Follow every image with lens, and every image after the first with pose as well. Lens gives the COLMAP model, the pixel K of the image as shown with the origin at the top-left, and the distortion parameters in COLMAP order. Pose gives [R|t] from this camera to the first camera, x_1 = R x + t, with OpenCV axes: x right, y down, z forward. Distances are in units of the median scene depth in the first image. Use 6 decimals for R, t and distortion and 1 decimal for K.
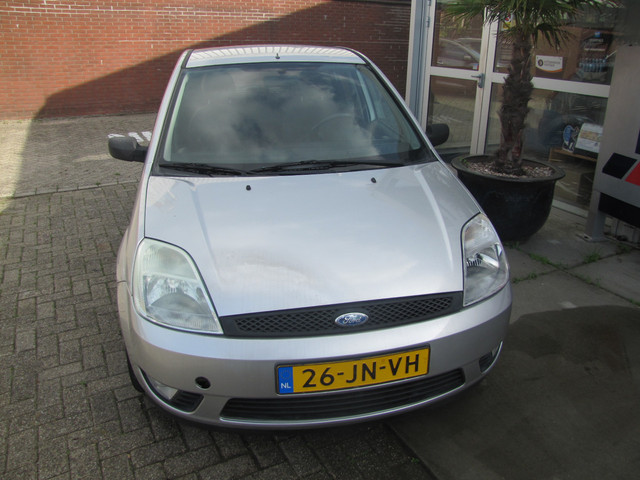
lens RADIAL K [[524.1, 0, 320.0], [0, 524.1, 240.0], [0, 0, 1]] dist [-0.150261, 0.087031]
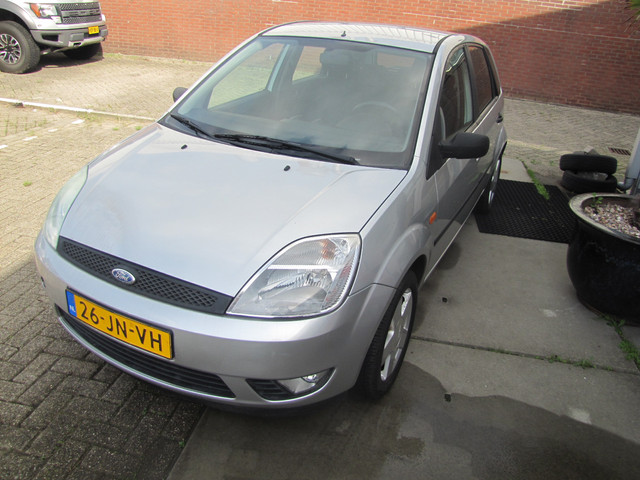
lens RADIAL K [[524.1, 0, 320.0], [0, 524.1, 240.0], [0, 0, 1]] dist [-0.150261, 0.087031]
pose [[0.778919, 0.307710, -0.546443, 0.893318], [-0.288080, 0.949536, 0.124059, -0.159458], [0.557042, 0.060788, 0.828257, 0.332837]]
